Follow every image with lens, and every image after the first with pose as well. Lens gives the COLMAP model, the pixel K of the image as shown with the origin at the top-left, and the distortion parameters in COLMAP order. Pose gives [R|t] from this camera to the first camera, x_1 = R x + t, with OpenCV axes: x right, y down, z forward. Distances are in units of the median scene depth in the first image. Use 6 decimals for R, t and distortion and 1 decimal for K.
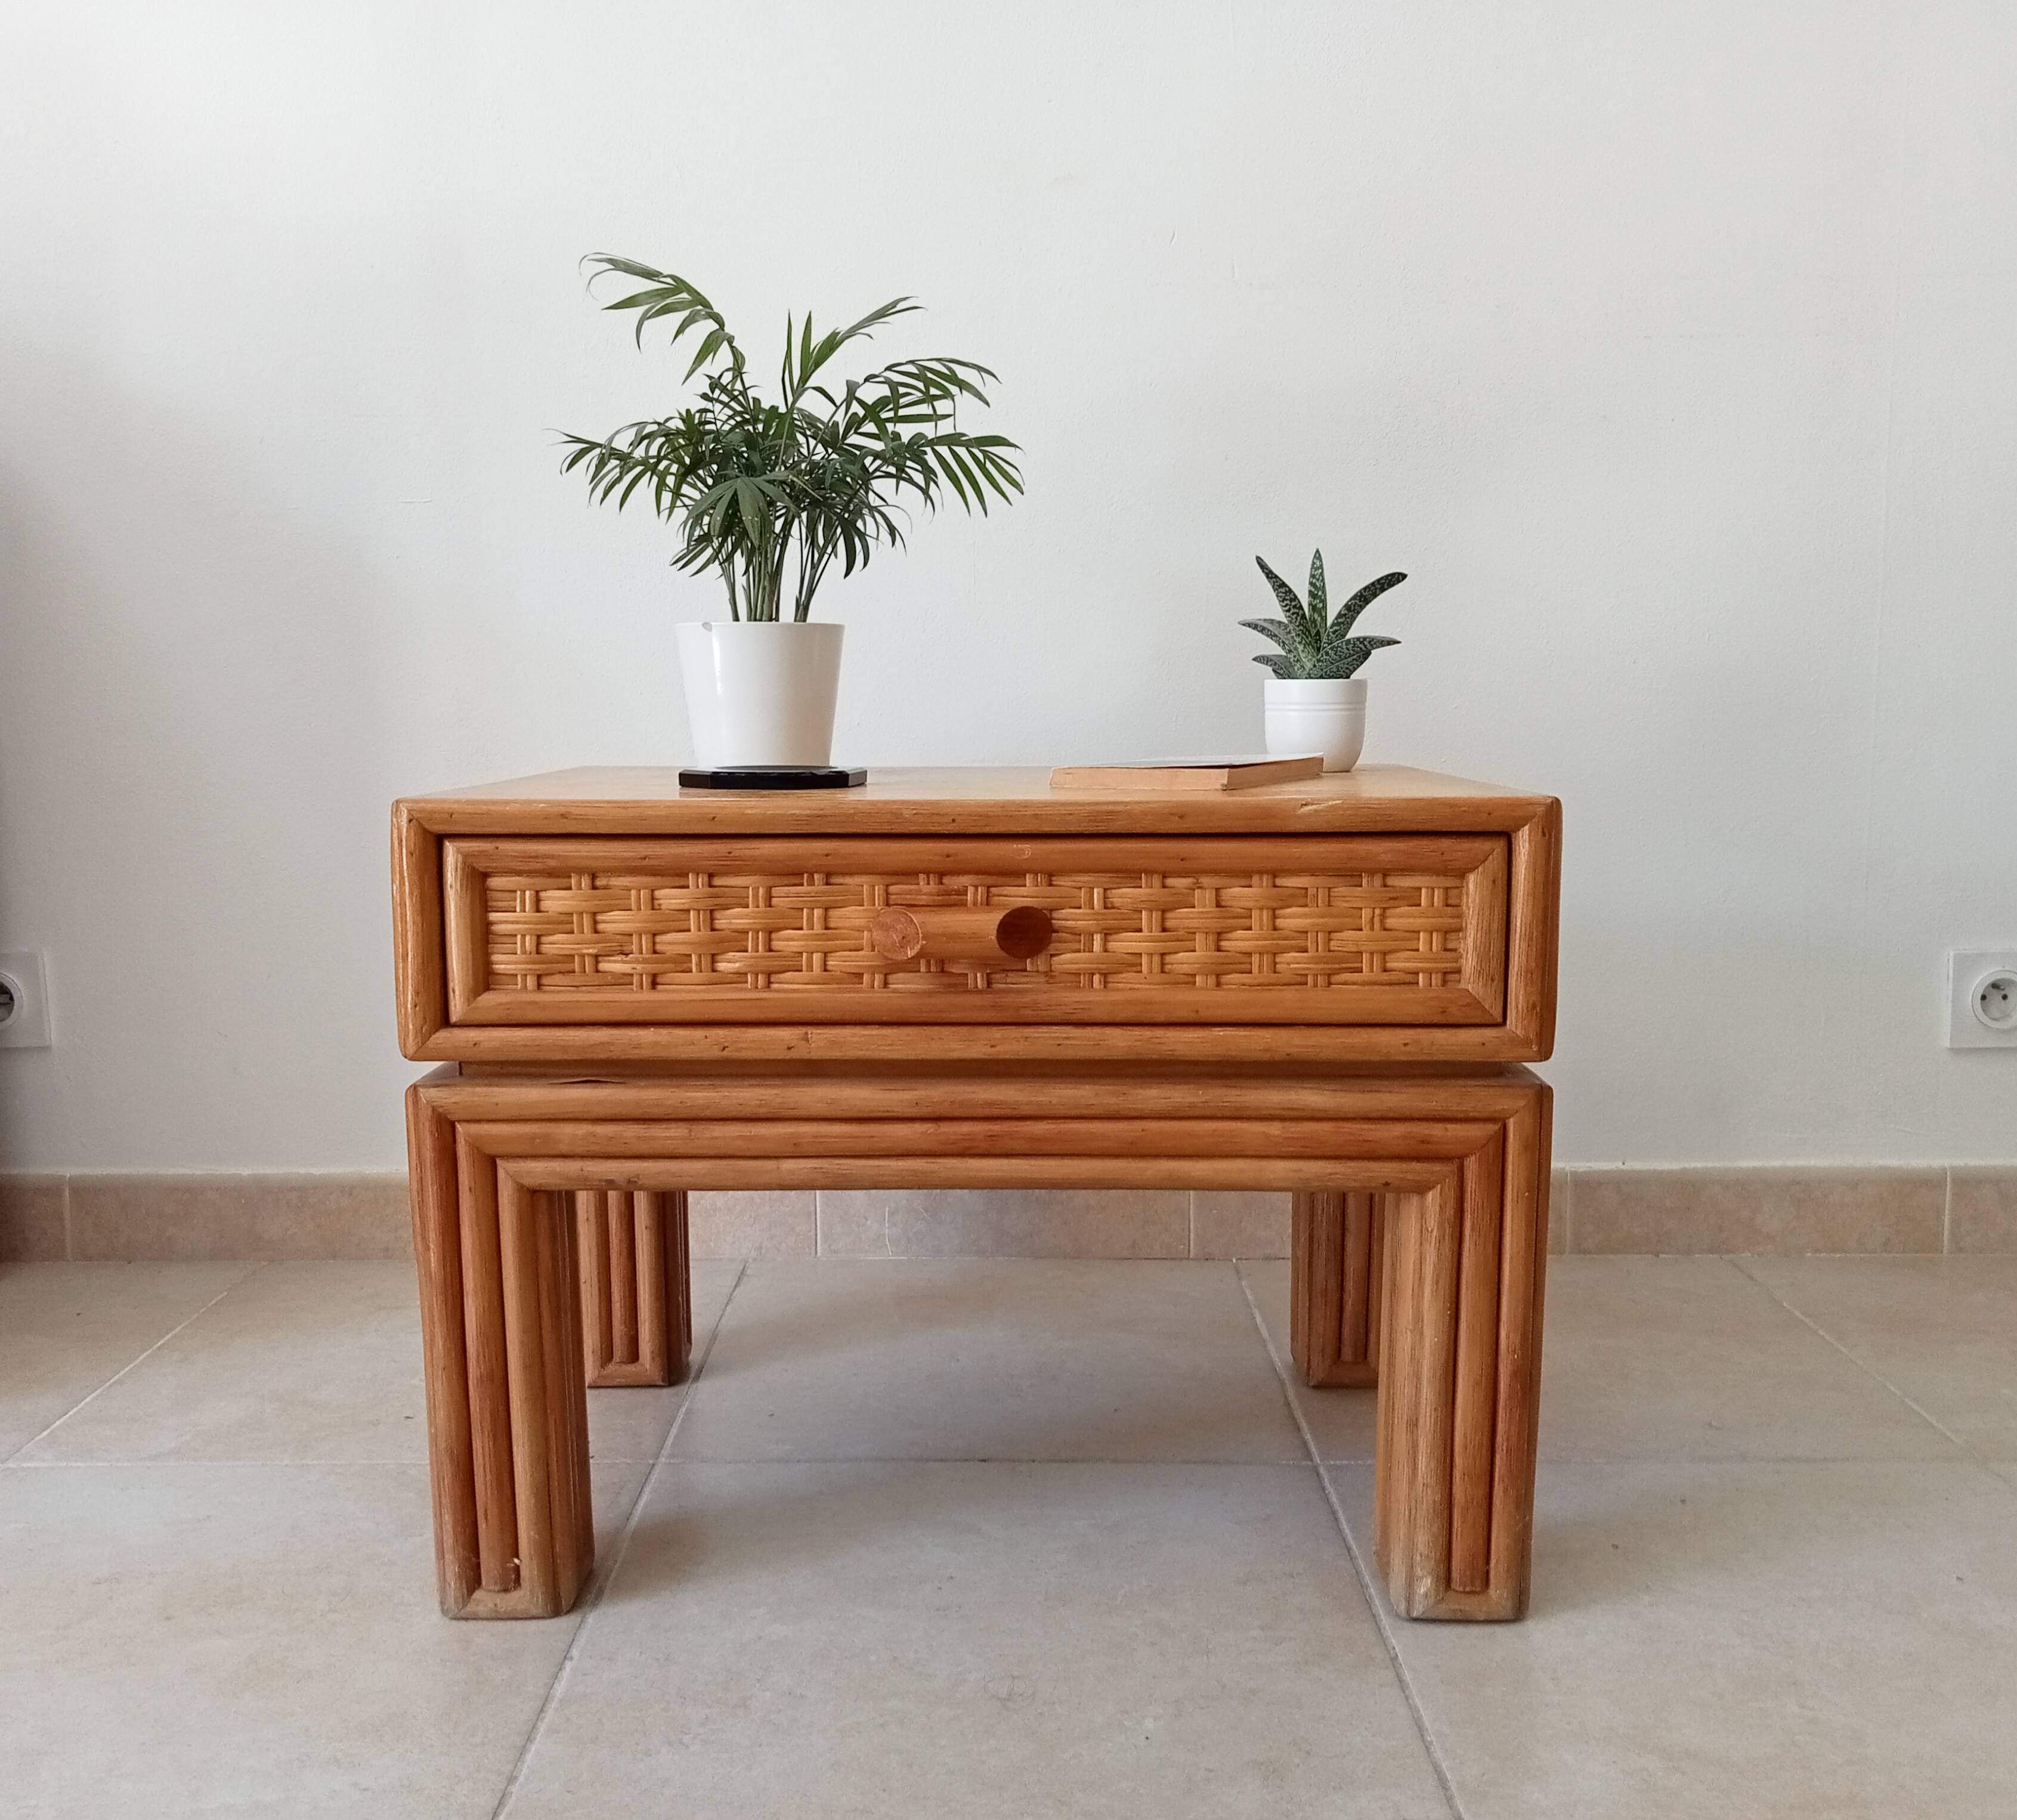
lens RADIAL K [[1813.9, 0, 1008.5], [0, 1813.9, 910.0], [0, 0, 1]] dist [0.108687, -0.228419]
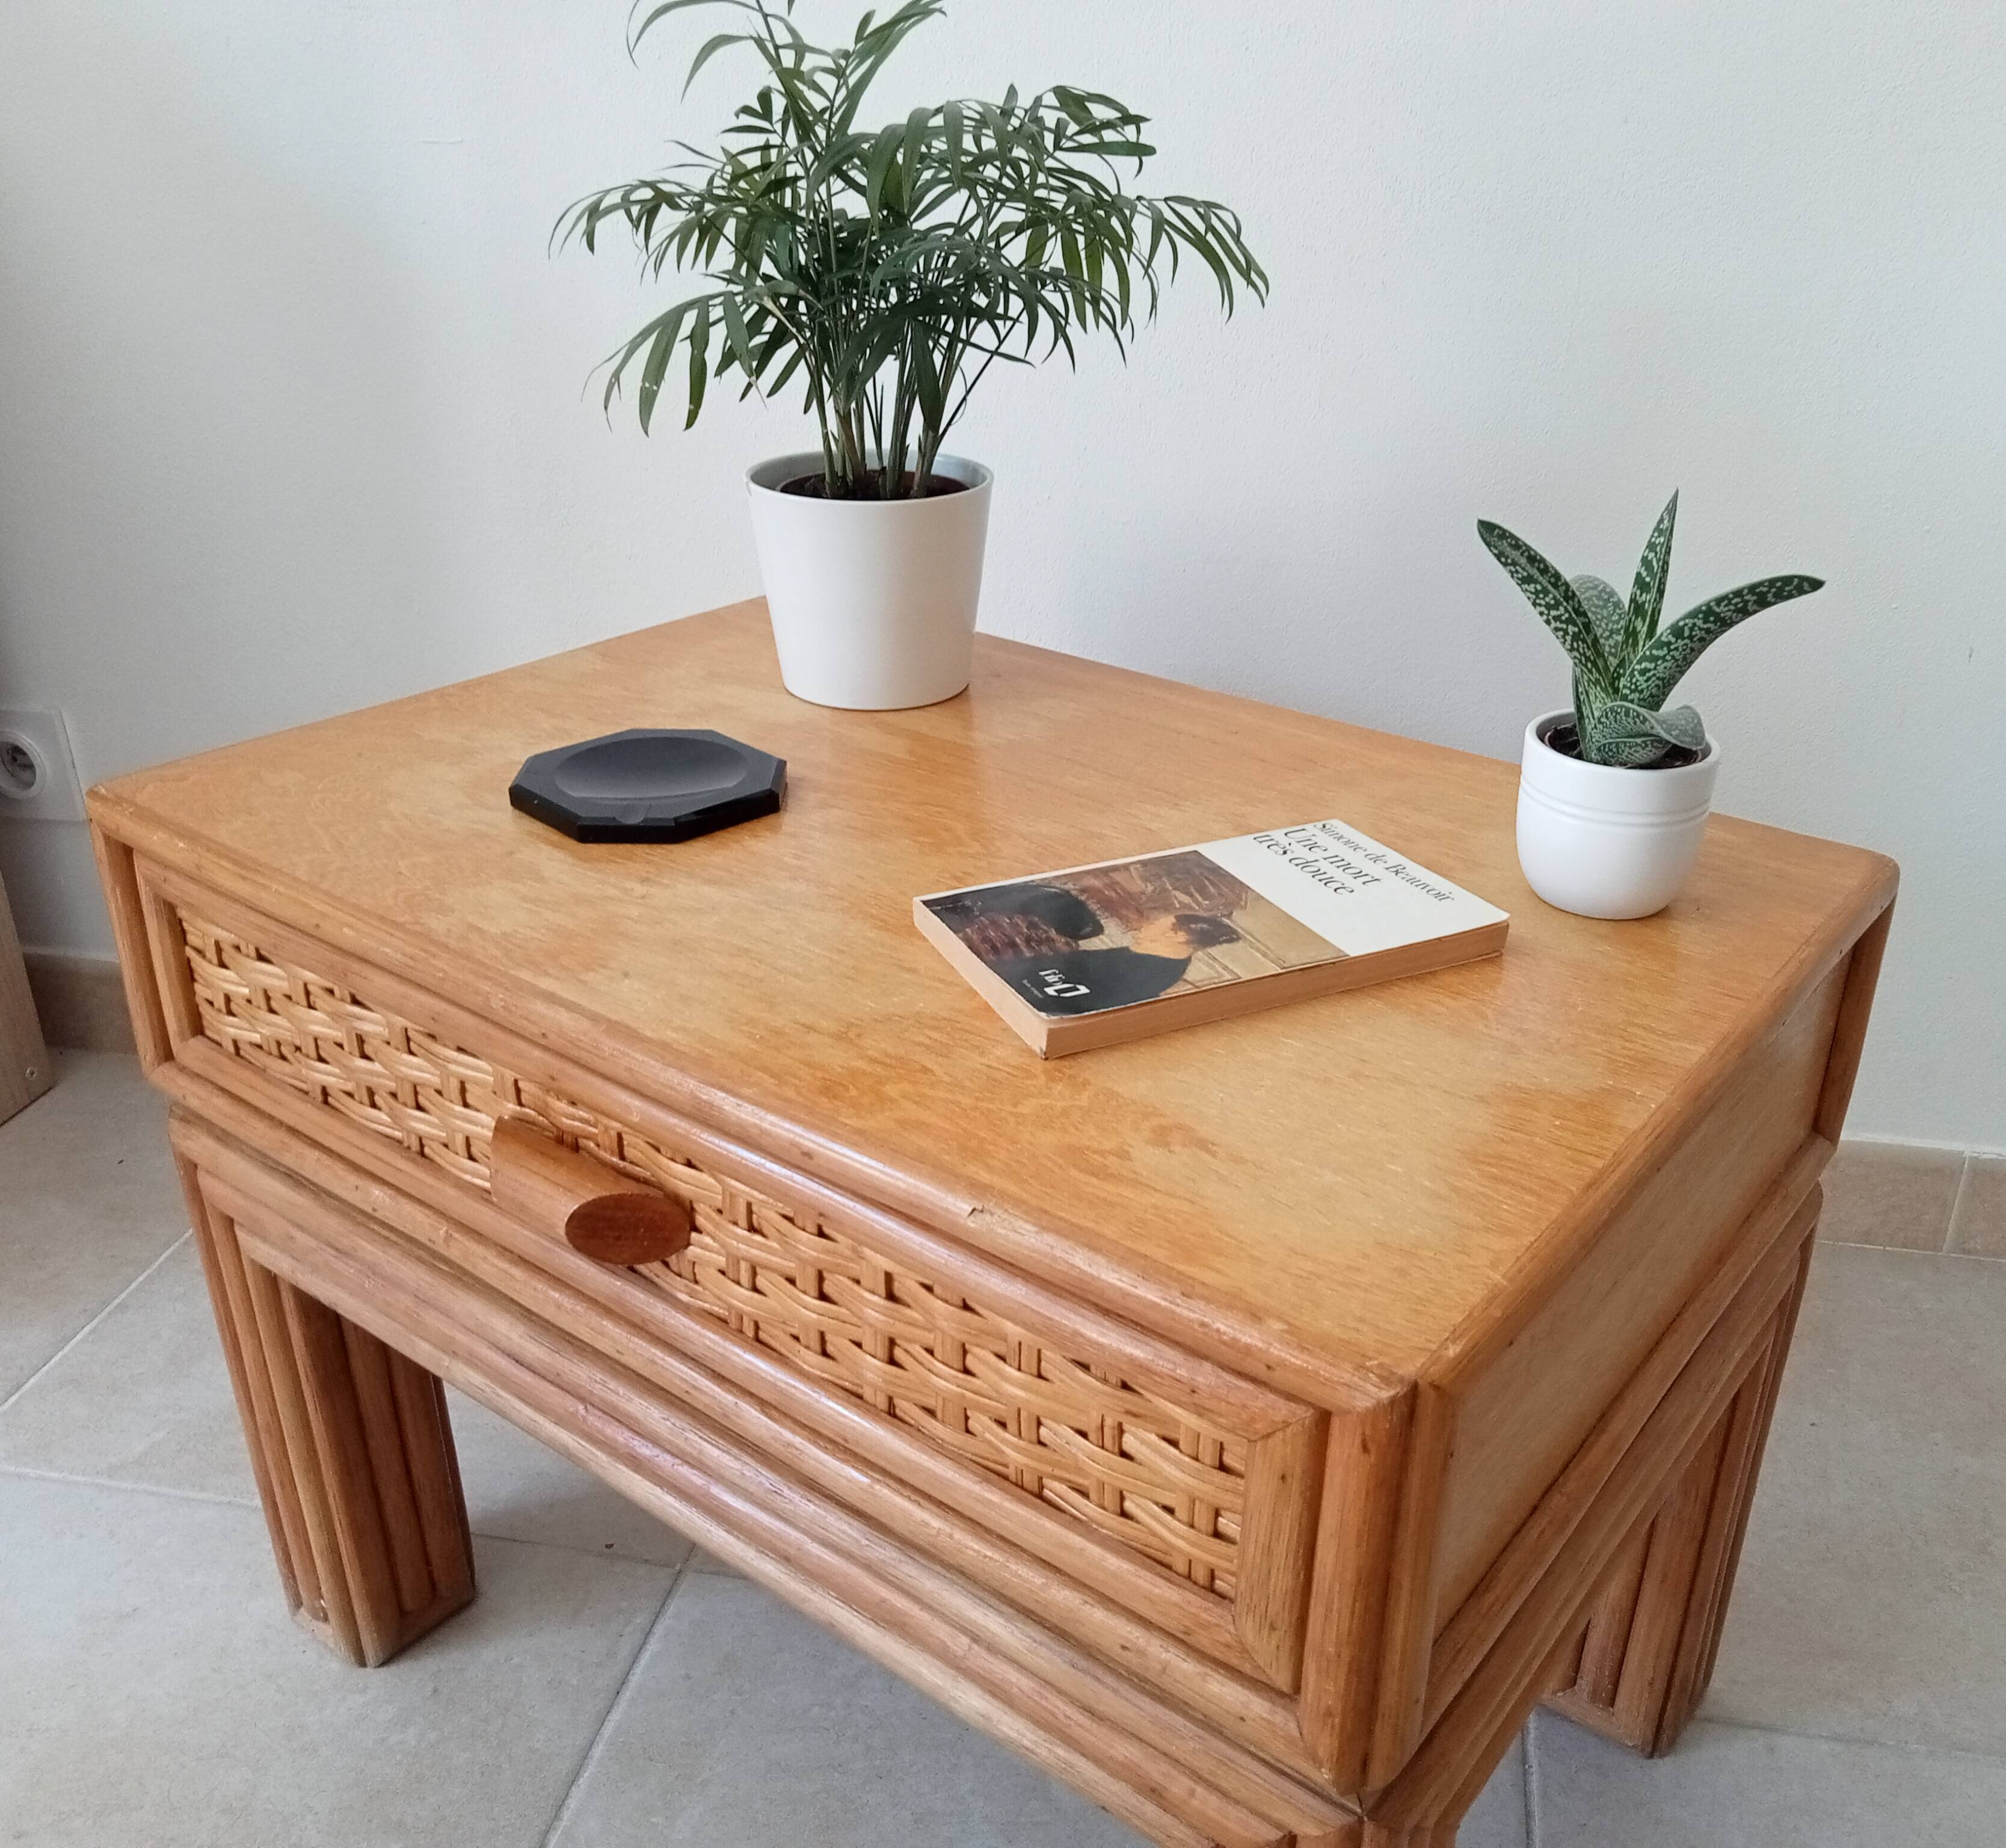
lens RADIAL K [[1813.9, 0, 1125.7], [0, 1813.9, 928.8], [0, 0, 1]] dist [0.085656, -0.136878]
pose [[0.817344, 0.276089, -0.505691, 0.434421], [-0.101739, 0.933077, 0.344987, -0.316559], [0.567096, -0.230525, 0.790734, 0.610255]]
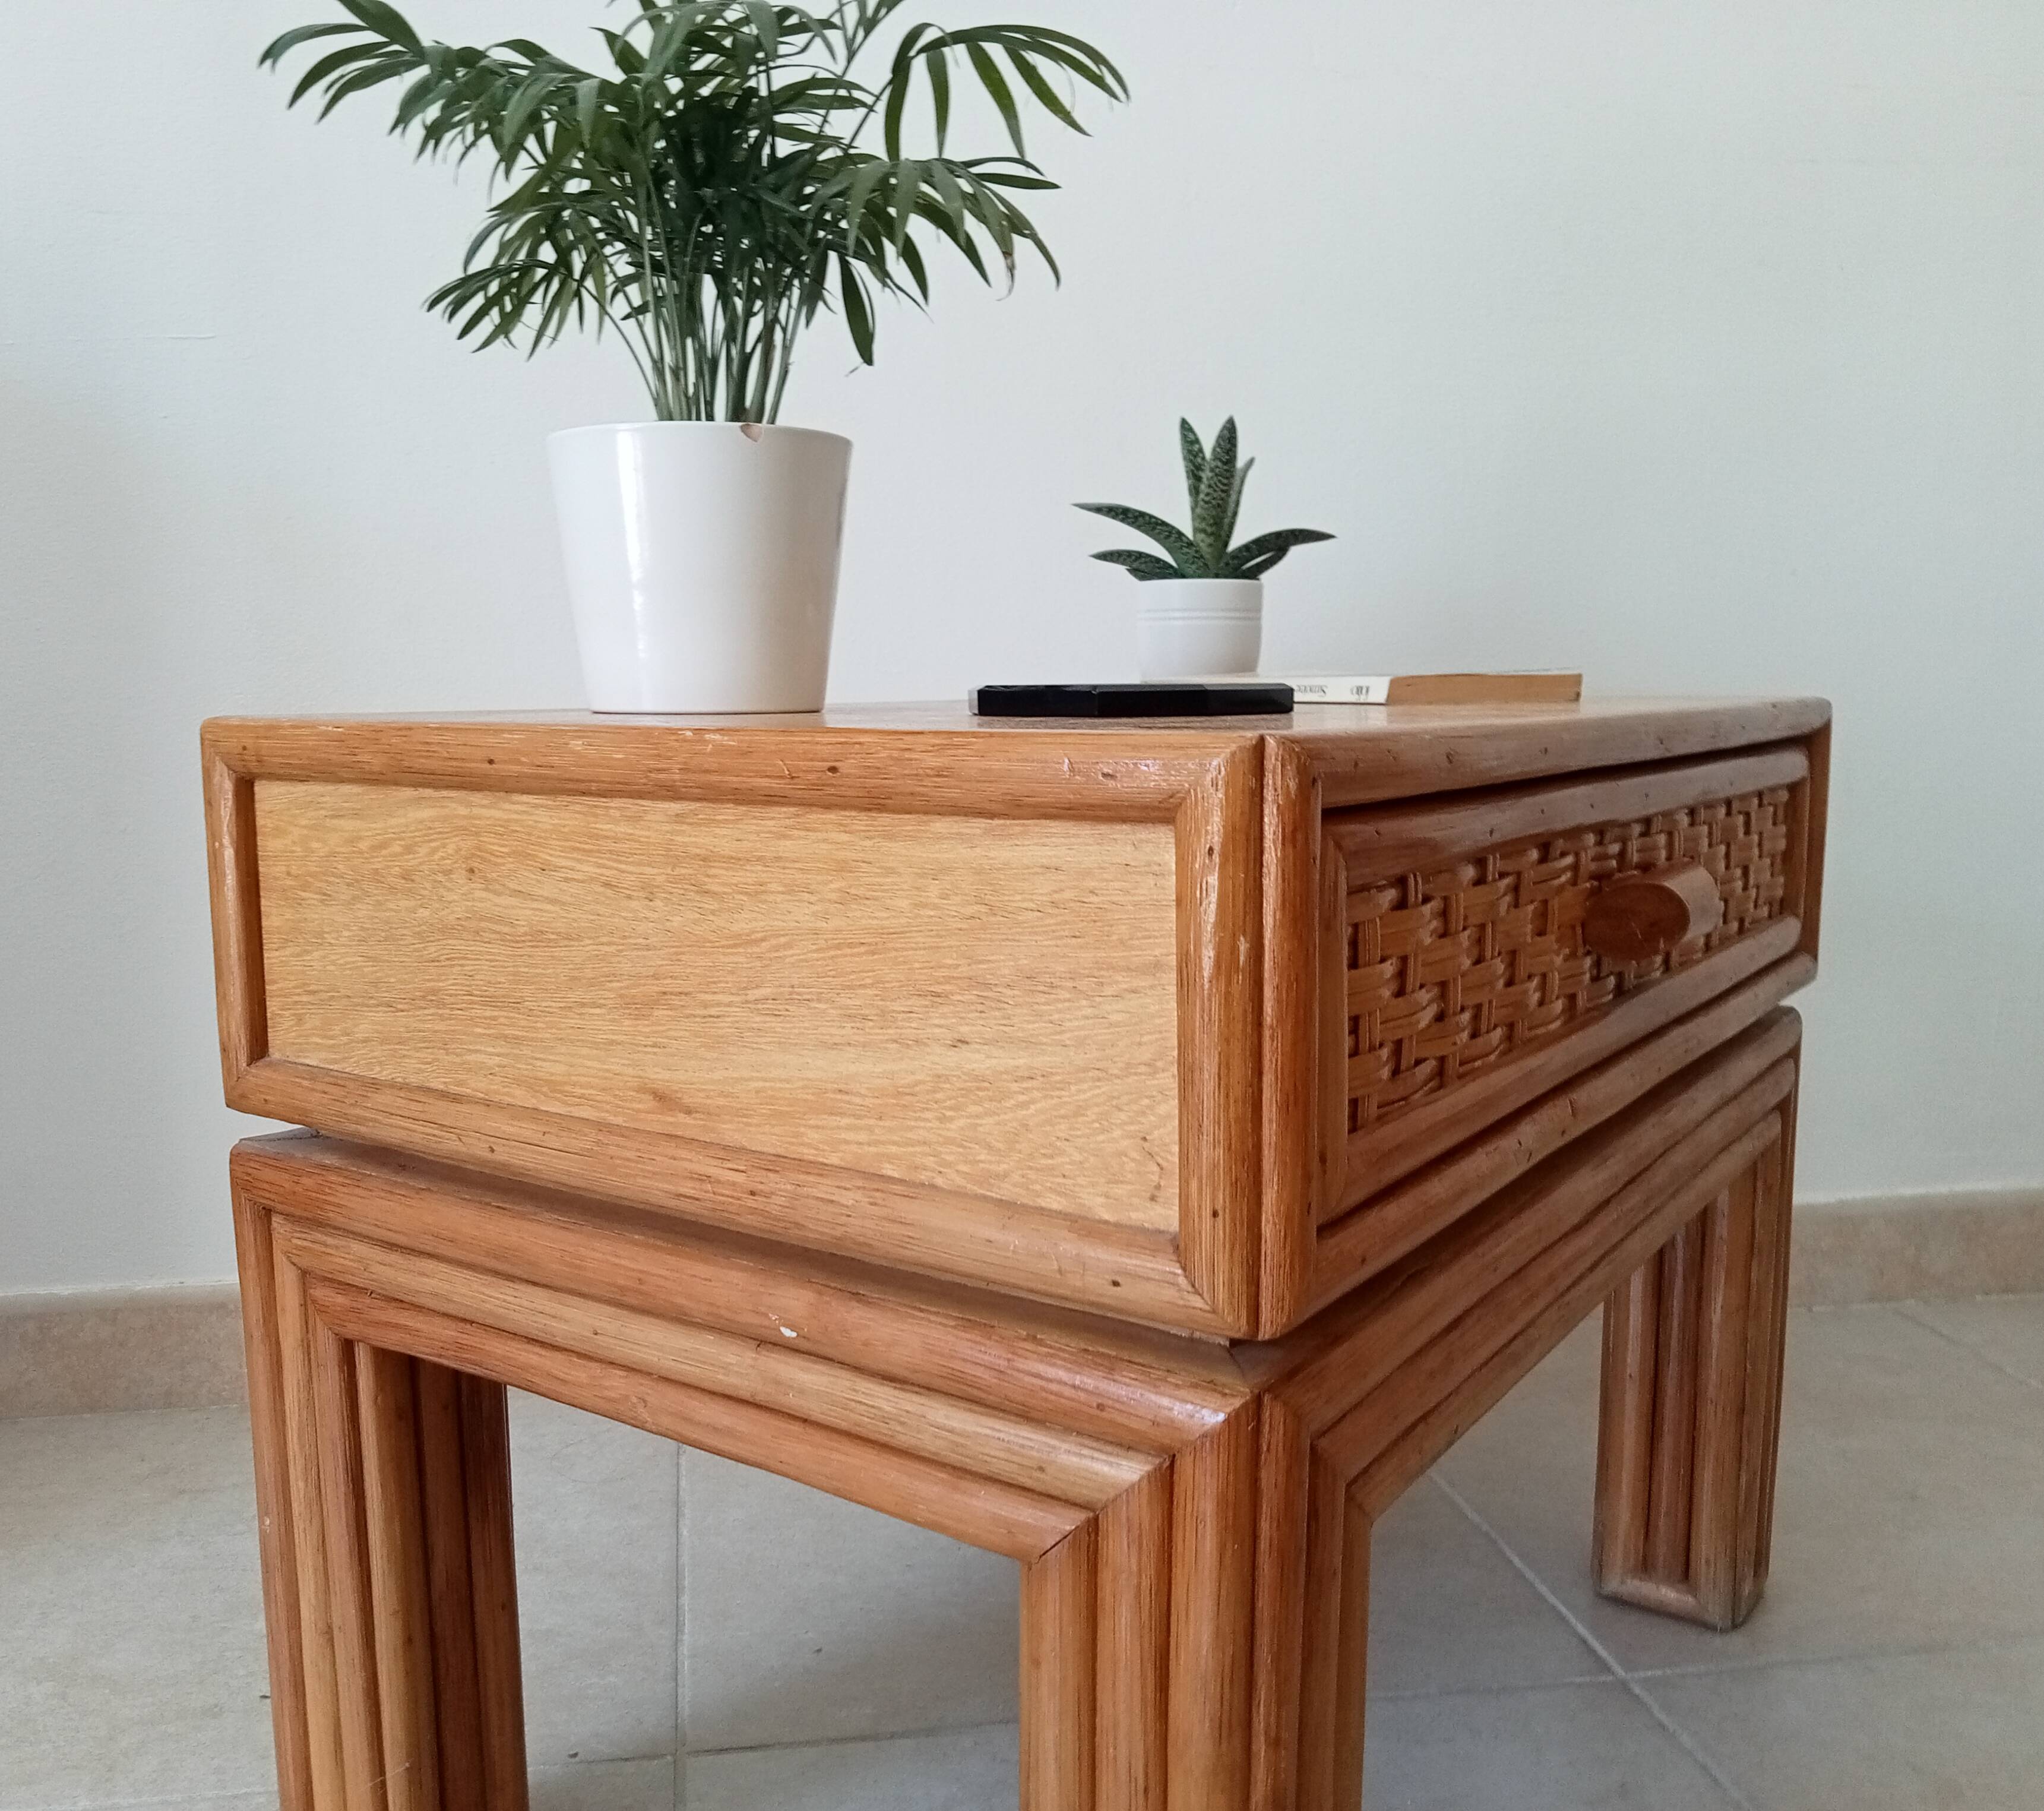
lens RADIAL K [[1837.2, 0, 945.4], [0, 1837.2, 897.4], [0, 0, 1]] dist [0.055549, -0.010224]
pose [[0.580688, -0.099415, 0.808034, -0.719664], [0.104485, 0.993409, 0.047135, -0.050901], [-0.807394, 0.057056, 0.587248, 0.803448]]
